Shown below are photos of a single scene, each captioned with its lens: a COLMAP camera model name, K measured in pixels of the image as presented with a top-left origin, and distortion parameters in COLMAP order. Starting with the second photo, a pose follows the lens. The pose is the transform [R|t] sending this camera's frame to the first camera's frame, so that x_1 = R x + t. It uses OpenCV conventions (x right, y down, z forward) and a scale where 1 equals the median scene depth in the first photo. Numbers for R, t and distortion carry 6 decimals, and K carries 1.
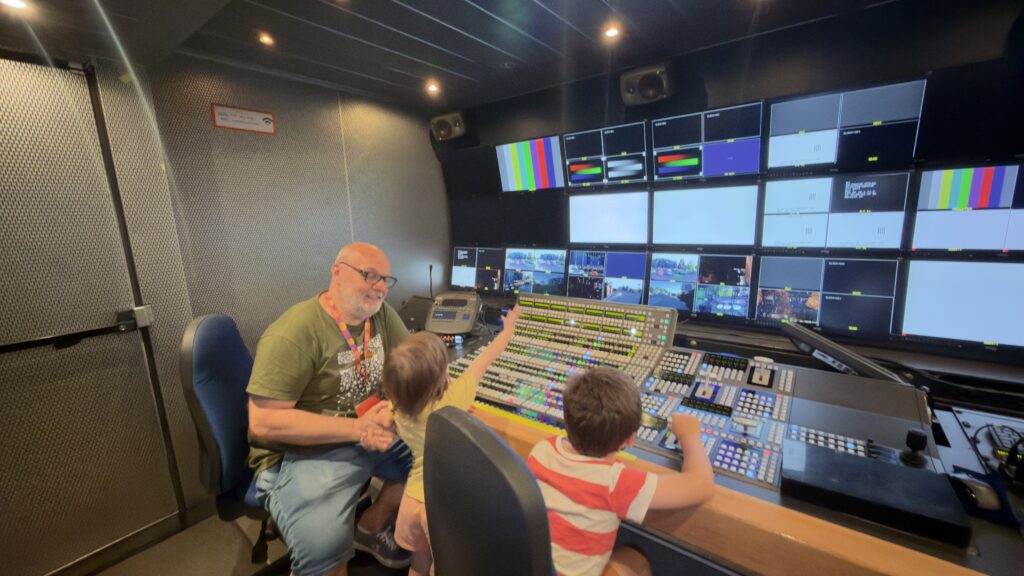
lens RADIAL K [[412.5, 0, 512.6], [0, 412.5, 285.6], [0, 0, 1]] dist [0.001125, -0.000411]
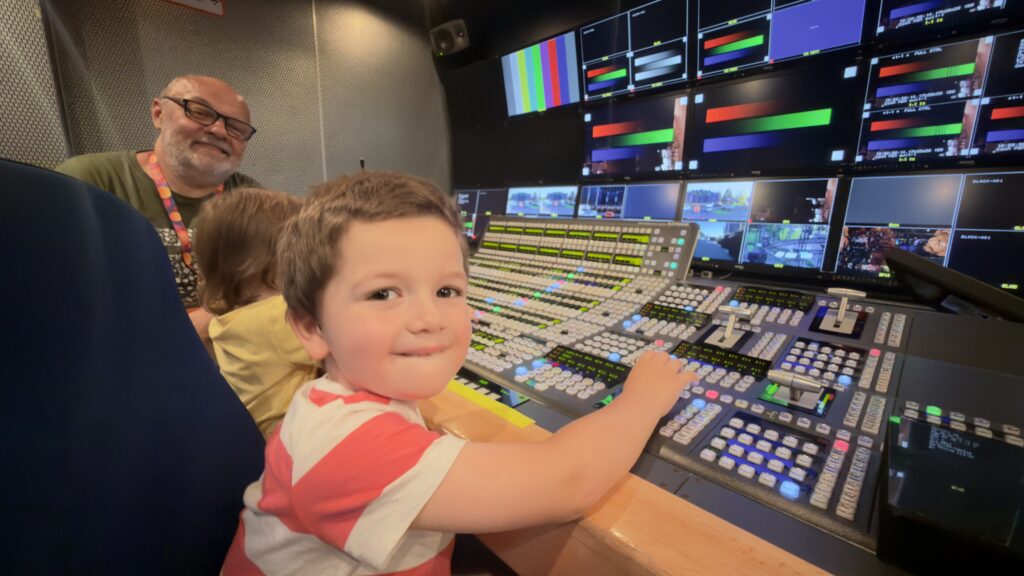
lens RADIAL K [[412.5, 0, 511.1], [0, 412.5, 287.7], [0, 0, 1]] dist [0.001125, -0.000411]
pose [[0.988294, 0.072648, -0.134151, 0.159531], [-0.070094, 0.997260, 0.023669, 0.124414], [0.135503, -0.013988, 0.990678, 0.261966]]
